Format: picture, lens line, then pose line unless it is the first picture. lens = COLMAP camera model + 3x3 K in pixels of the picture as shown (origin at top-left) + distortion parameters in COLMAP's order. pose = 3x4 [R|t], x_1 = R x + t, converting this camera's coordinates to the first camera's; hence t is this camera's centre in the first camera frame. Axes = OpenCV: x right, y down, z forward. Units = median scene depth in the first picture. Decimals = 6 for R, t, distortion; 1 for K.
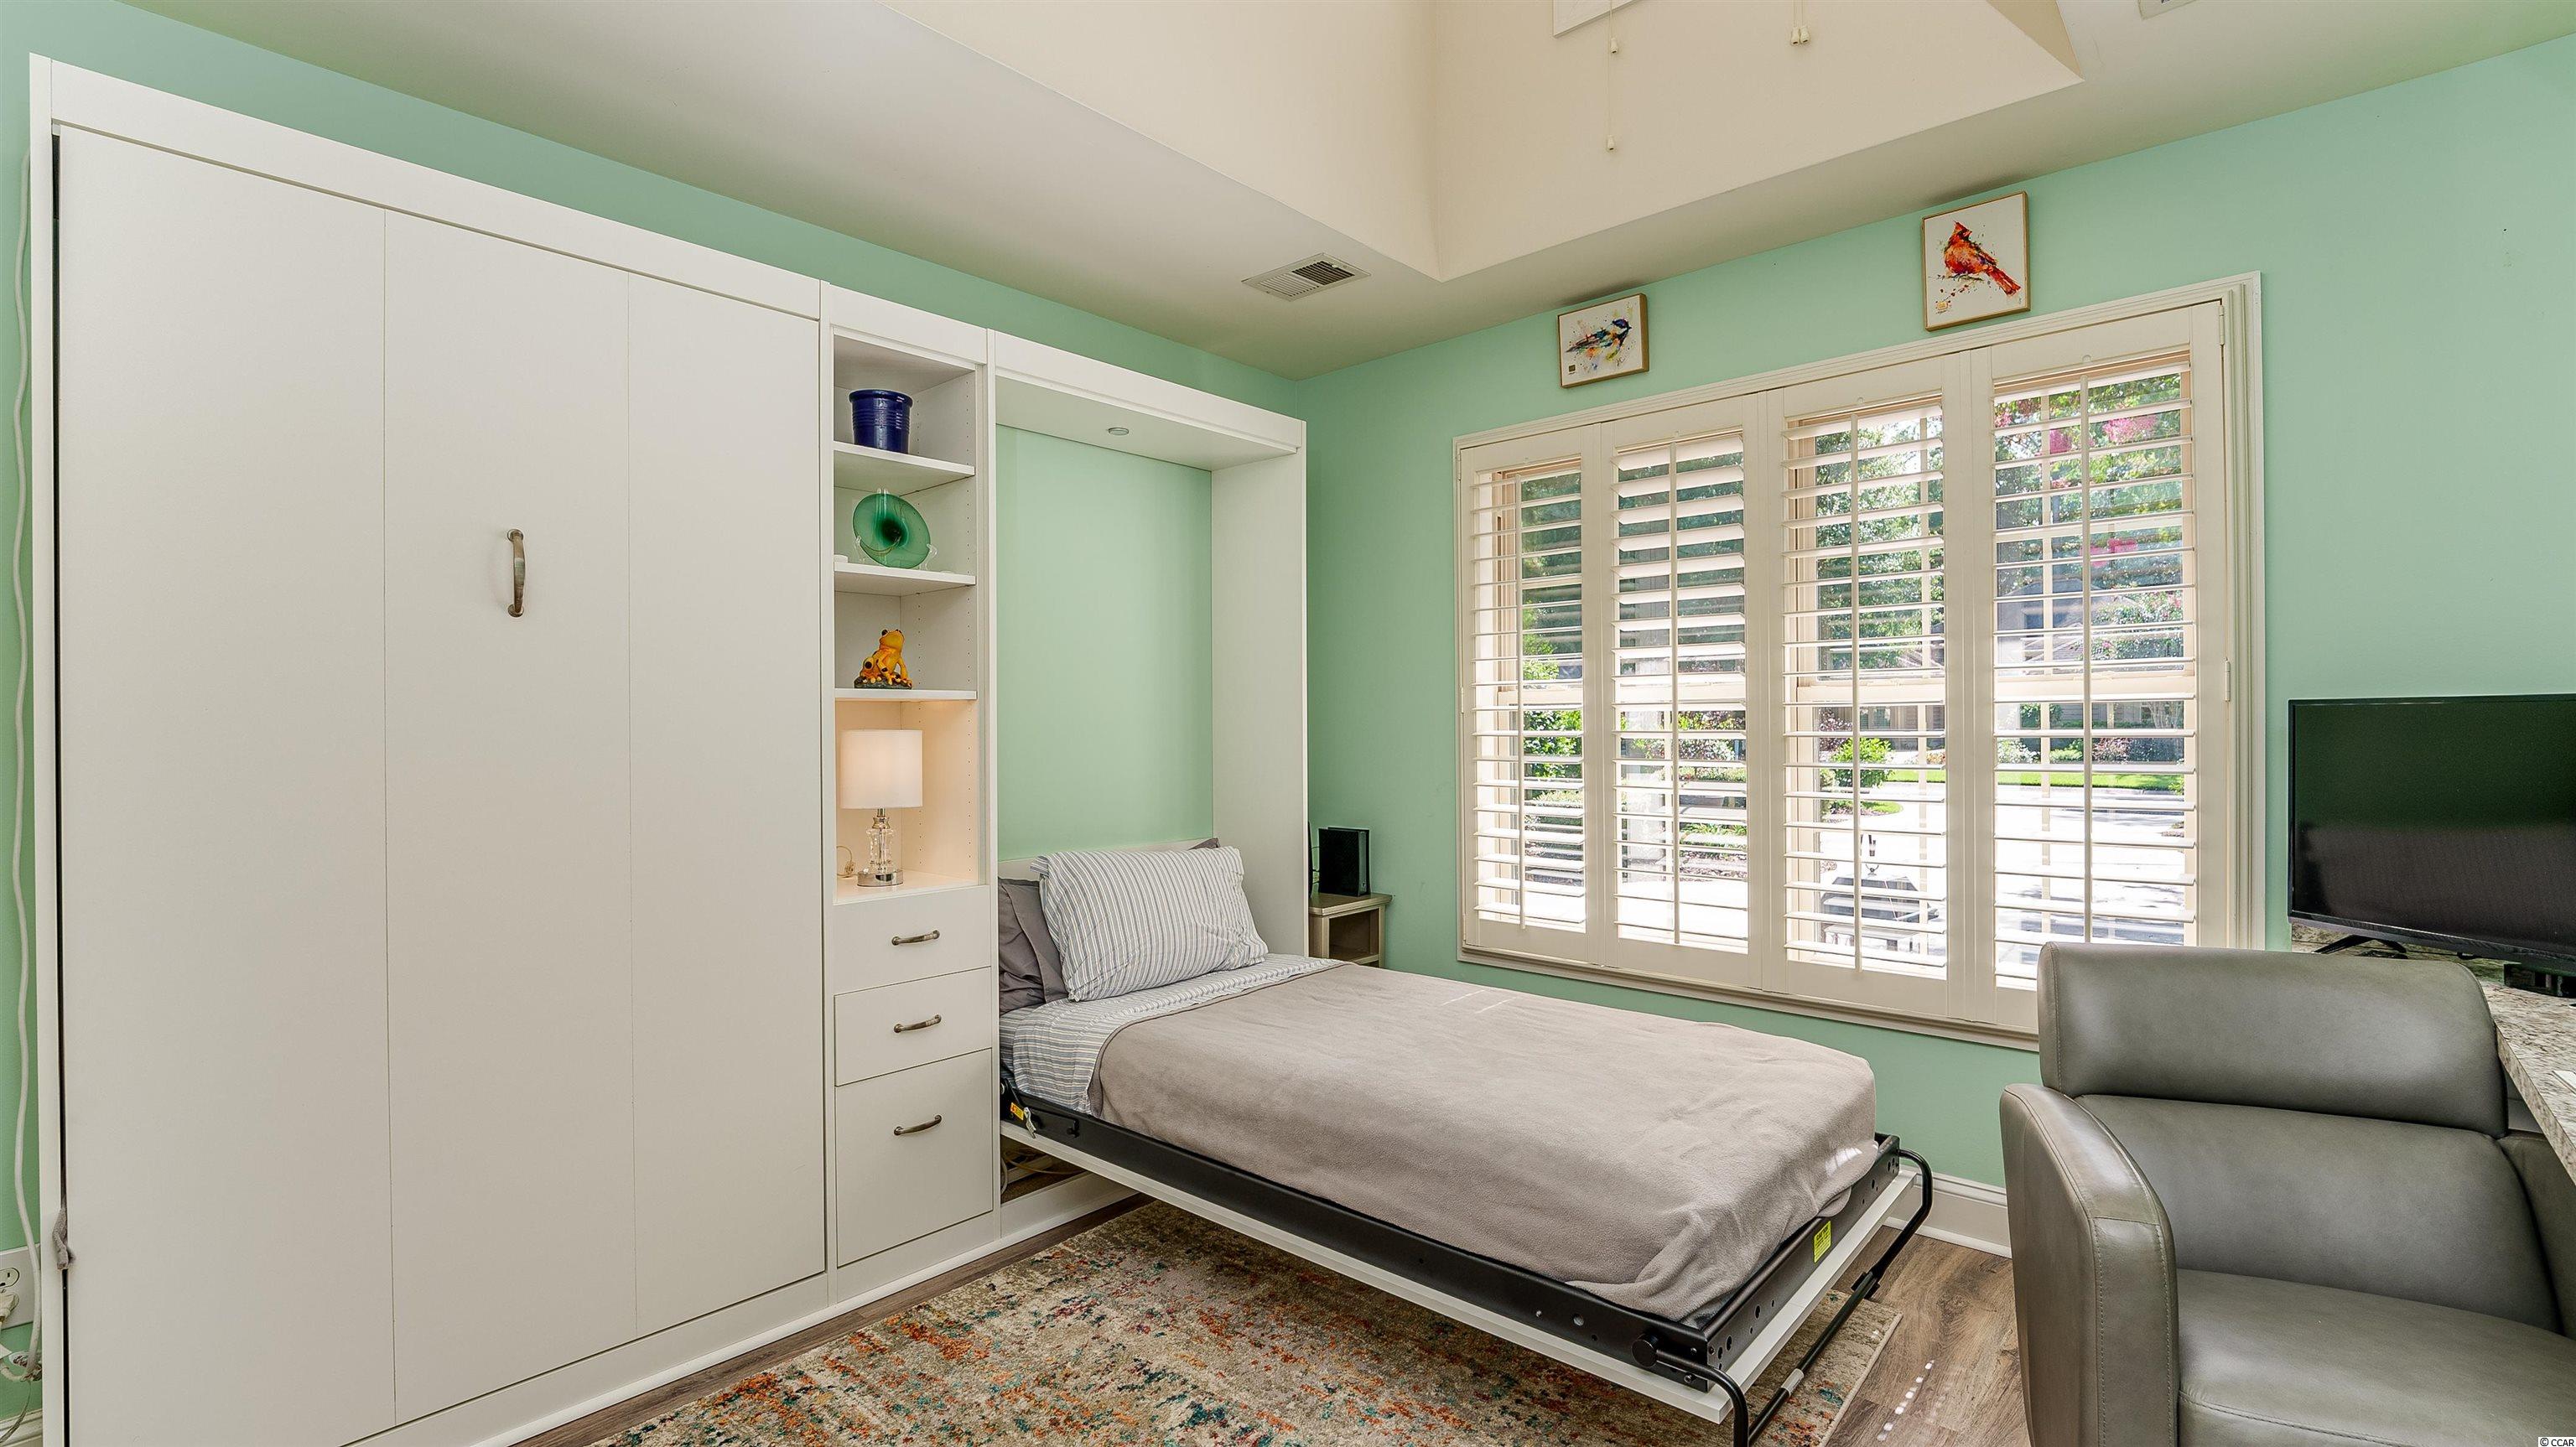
lens RADIAL K [[1128.1, 0, 1305.0], [0, 1128.1, 726.2], [0, 0, 1]] dist [-0.012533, -0.000683]
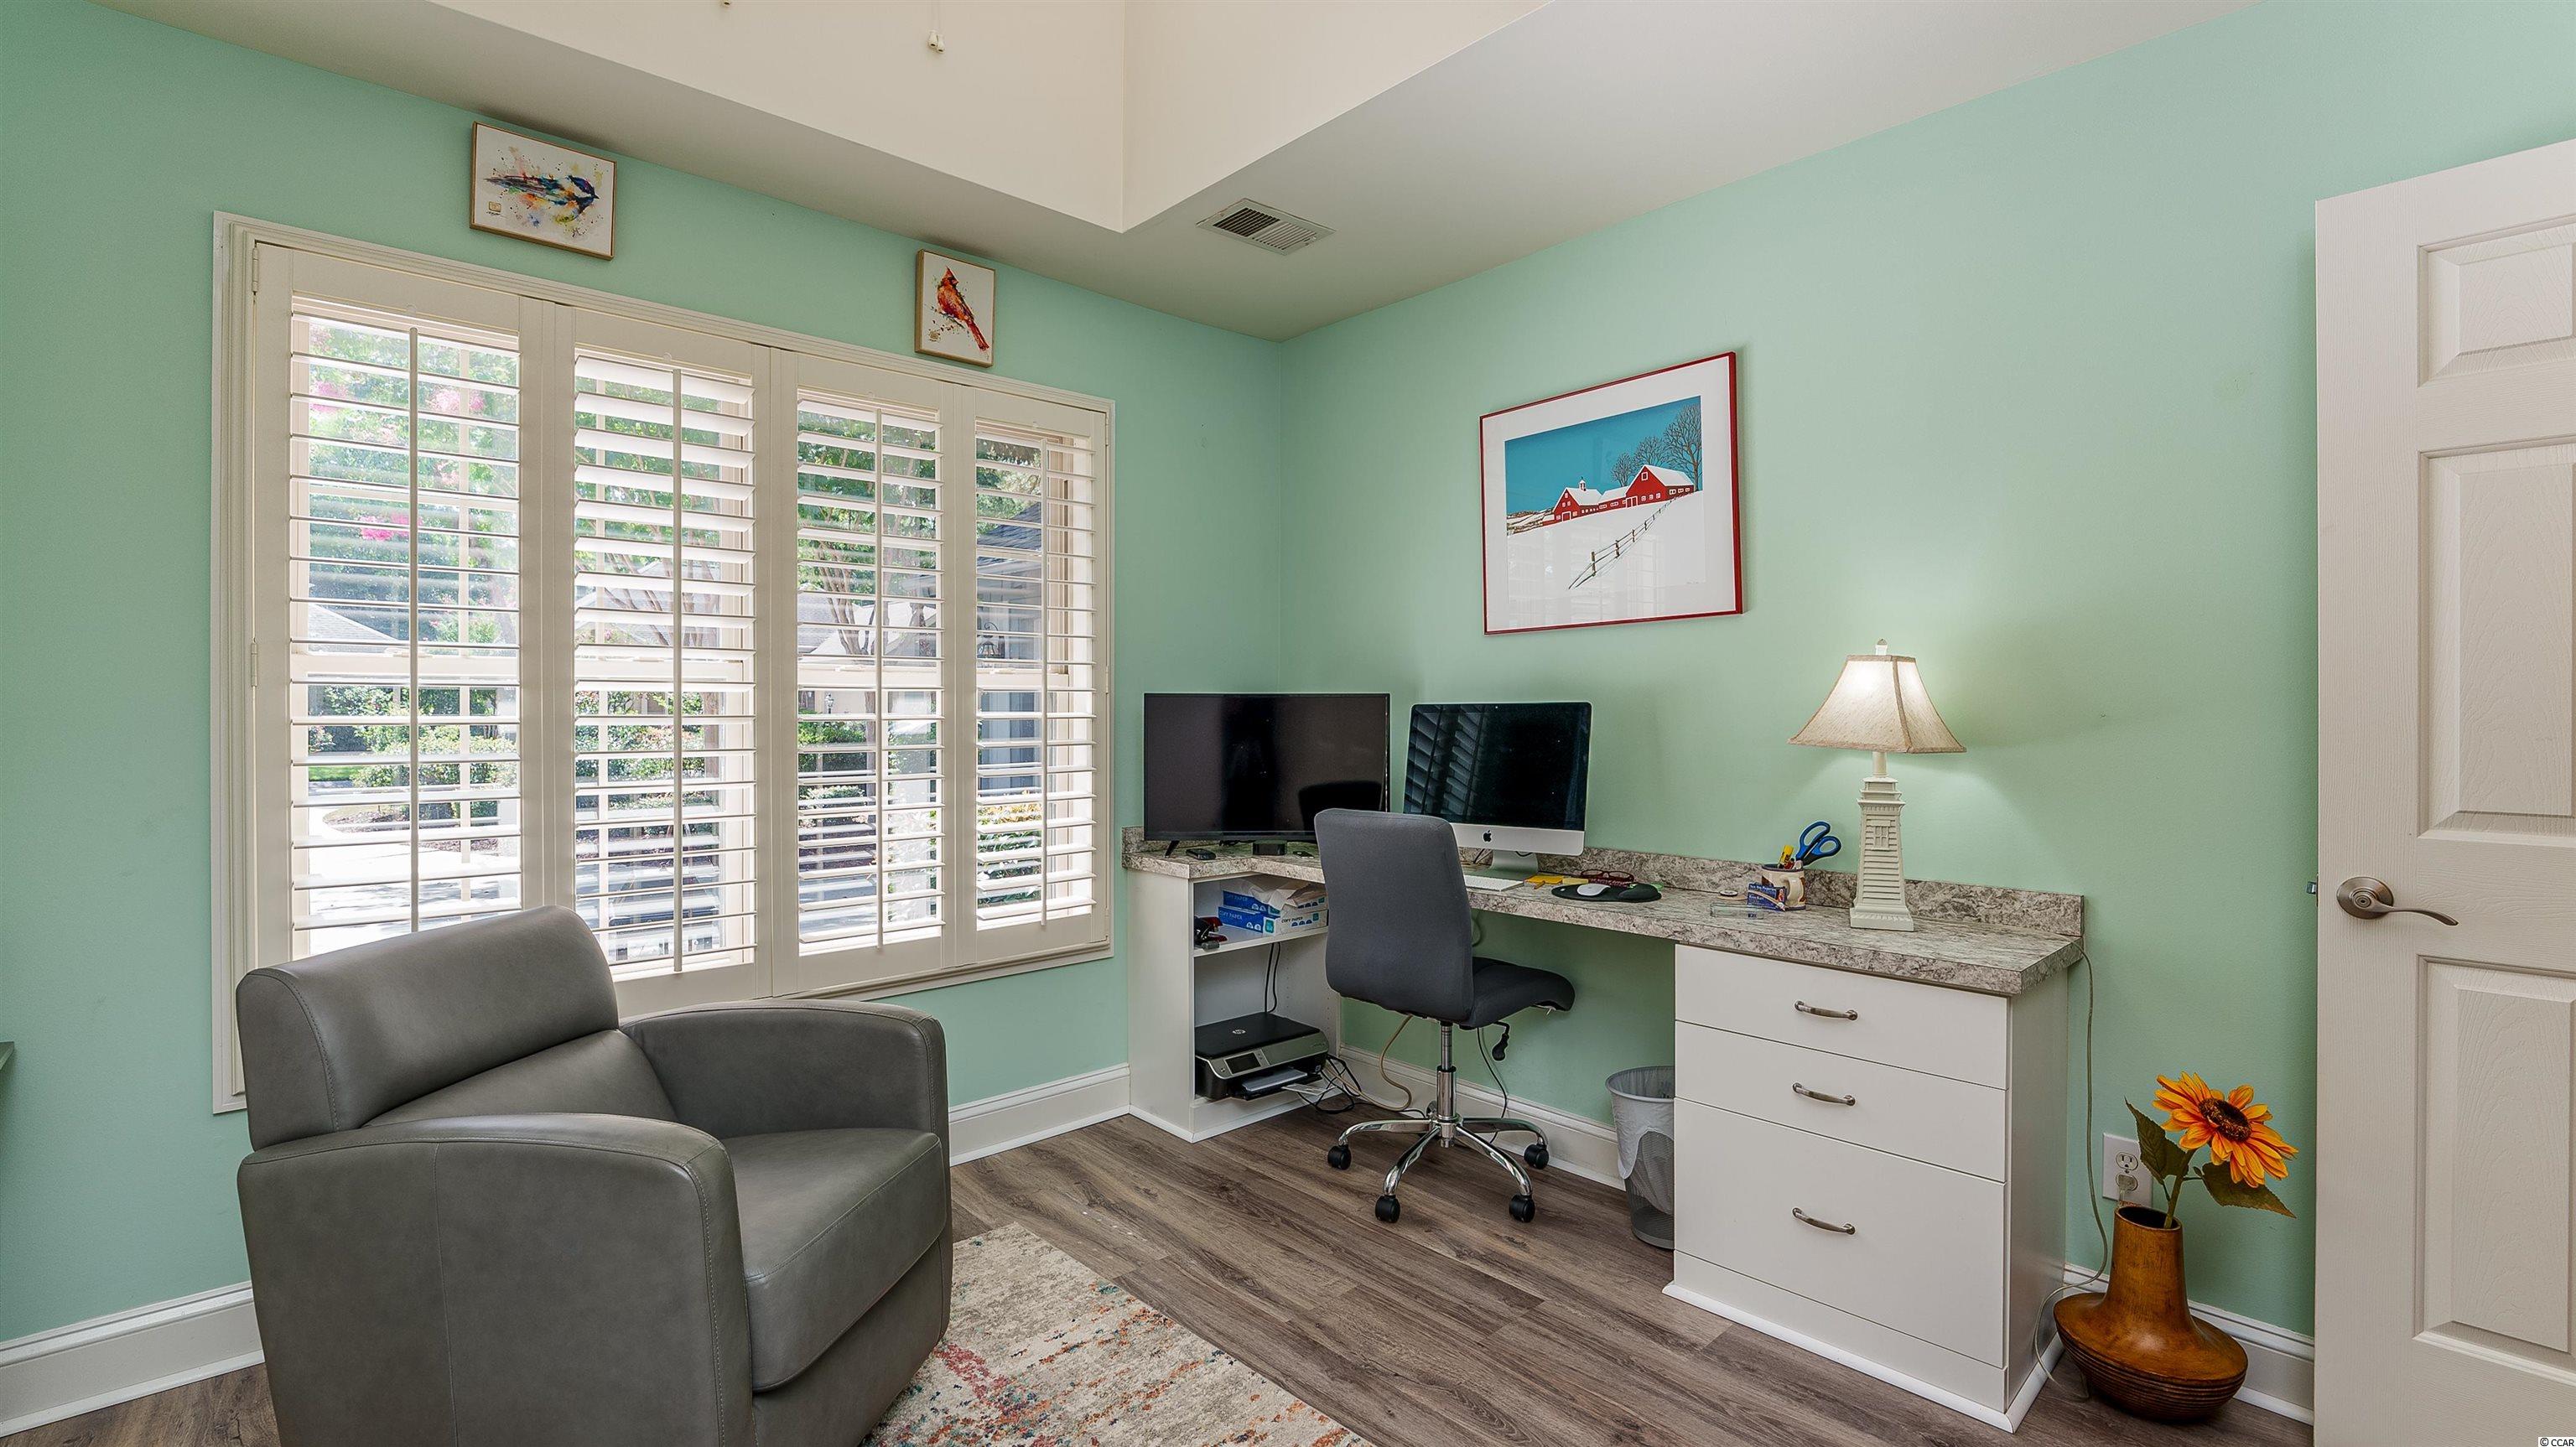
lens RADIAL K [[1128.8, 0, 1282.3], [0, 1128.8, 706.1], [0, 0, 1]] dist [-0.020495, 0.004348]
pose [[0.104678, 0.007506, 0.994478, -0.529114], [0.000608, 0.999971, -0.007612, 0.004985], [-0.994506, 0.001402, 0.104670, 0.555160]]
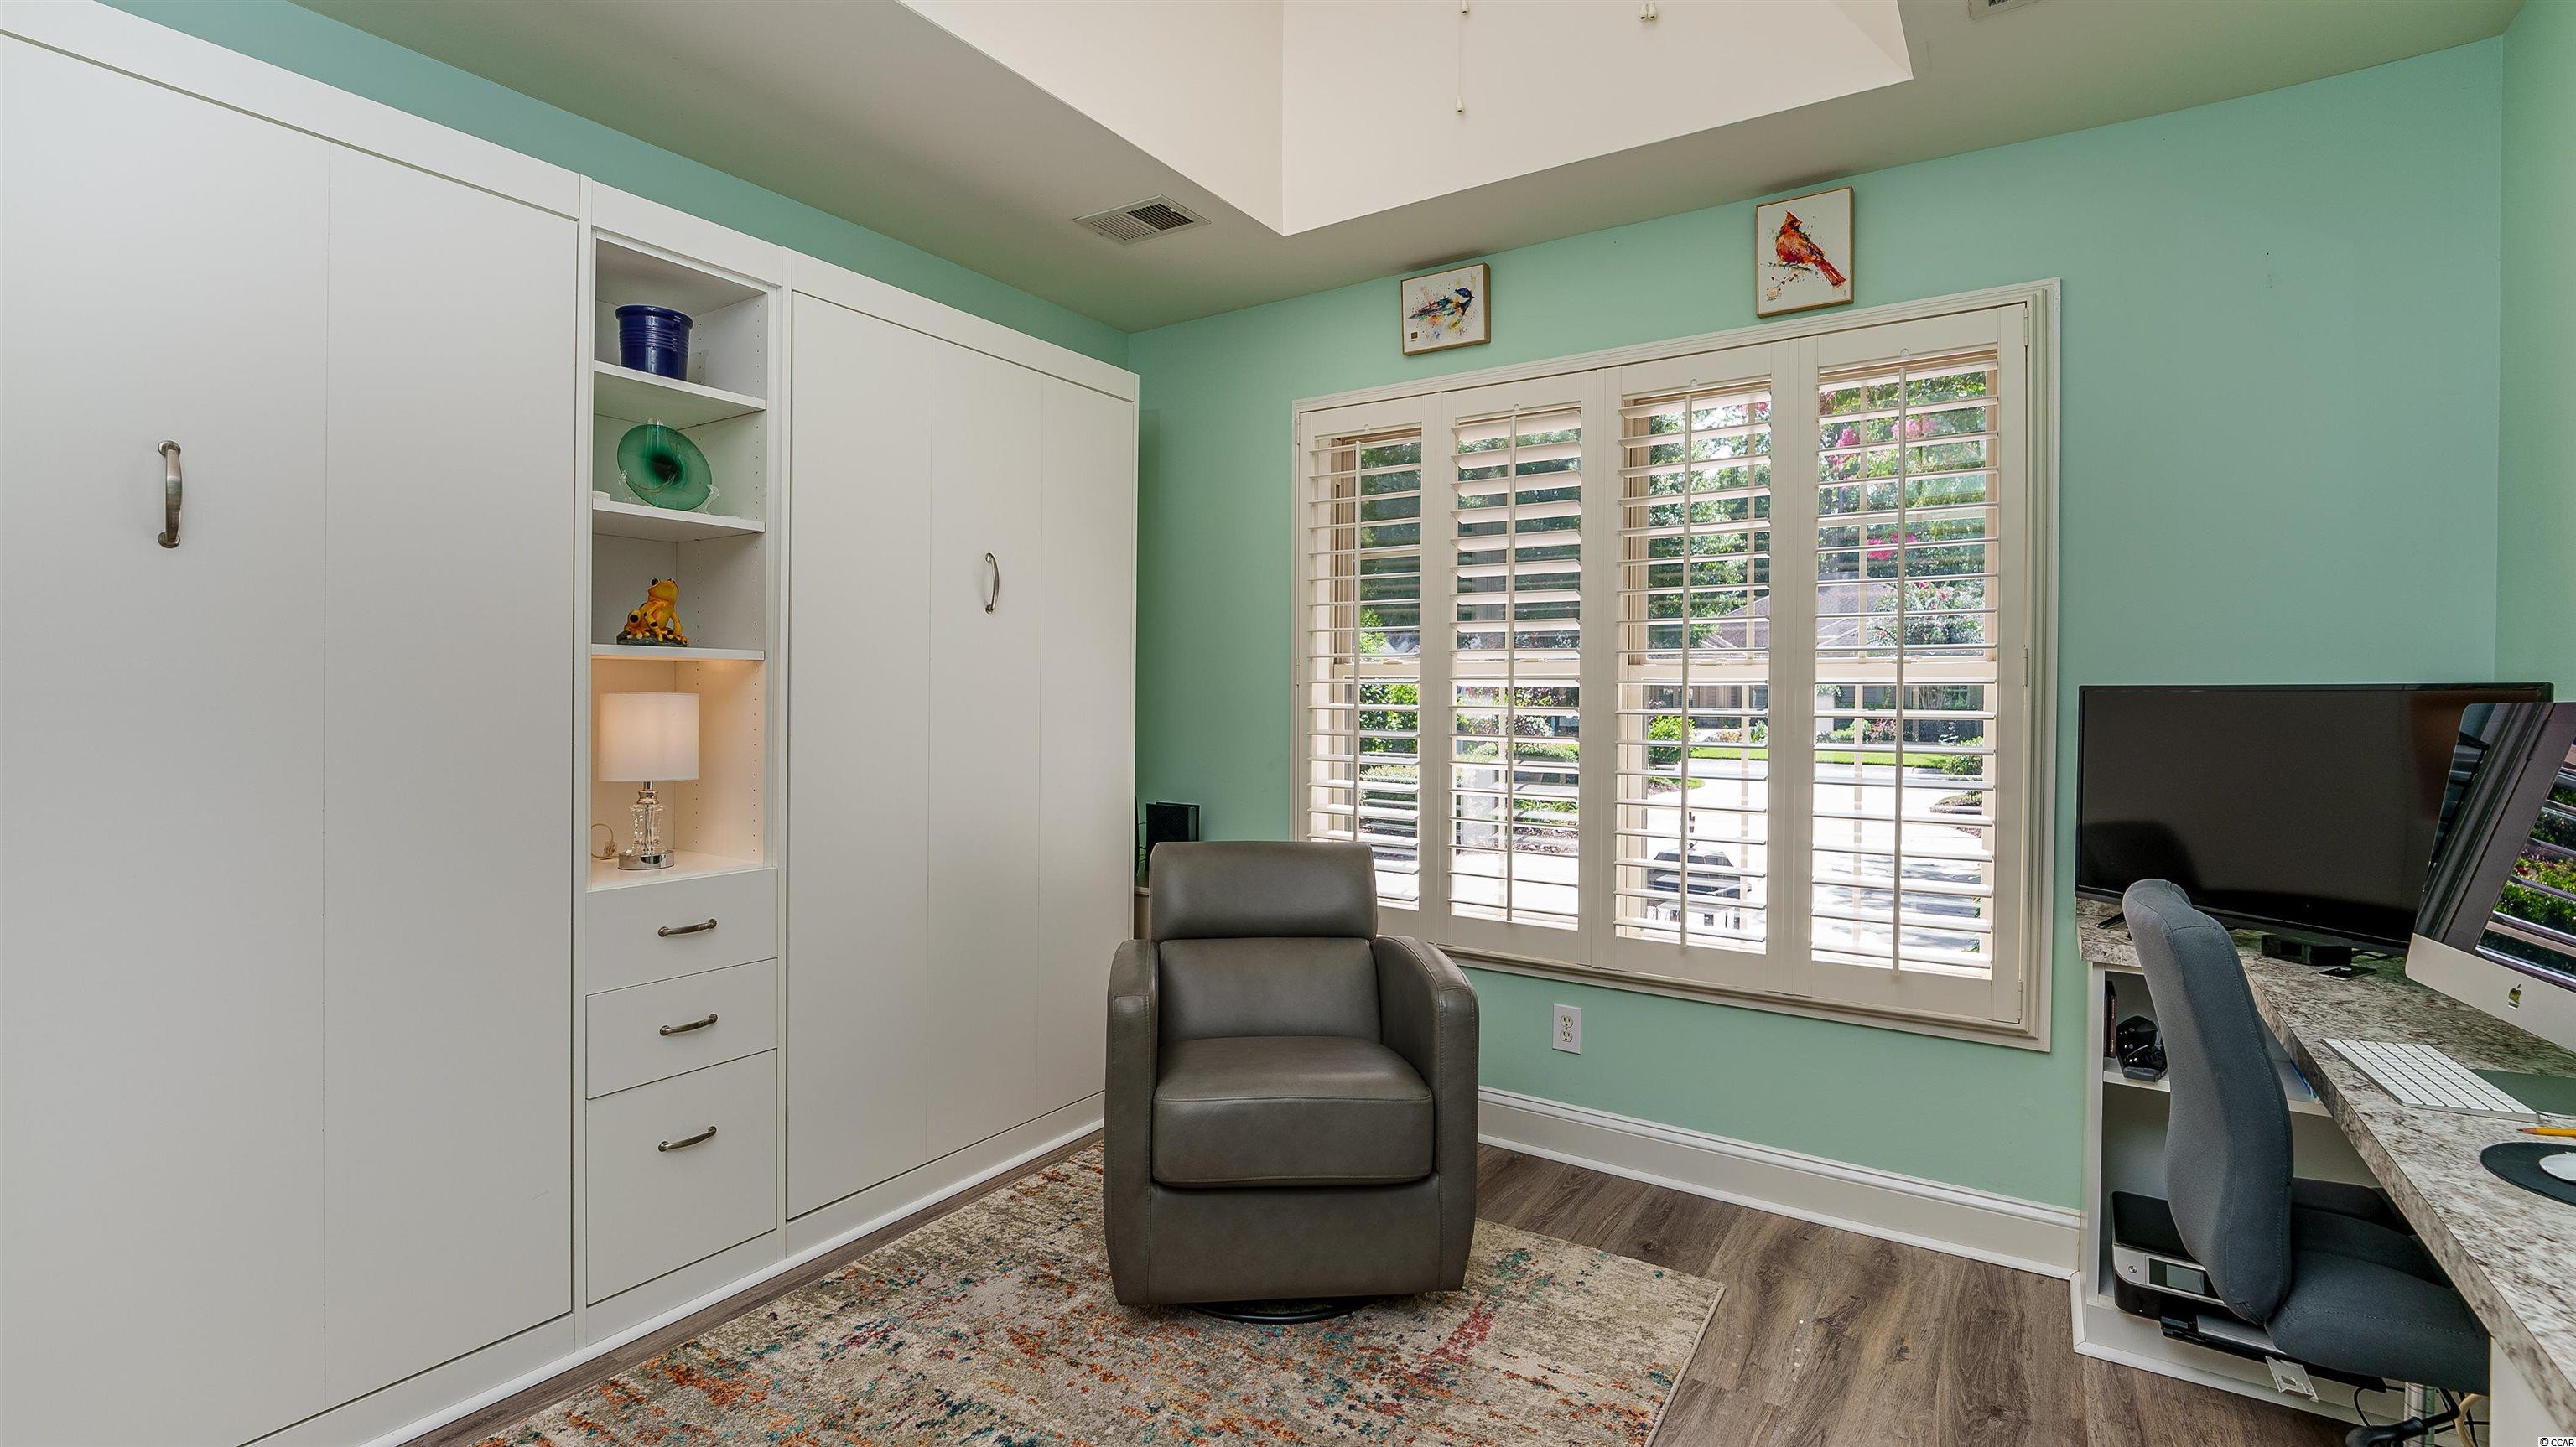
lens RADIAL K [[1128.8, 0, 1300.9], [0, 1128.8, 704.3], [0, 0, 1]] dist [-0.020495, 0.004348]
pose [[0.988714, 0.014543, 0.149108, -0.002479], [-0.015405, 0.999871, 0.004625, 0.000446], [-0.149021, -0.006870, 0.988810, 0.054923]]
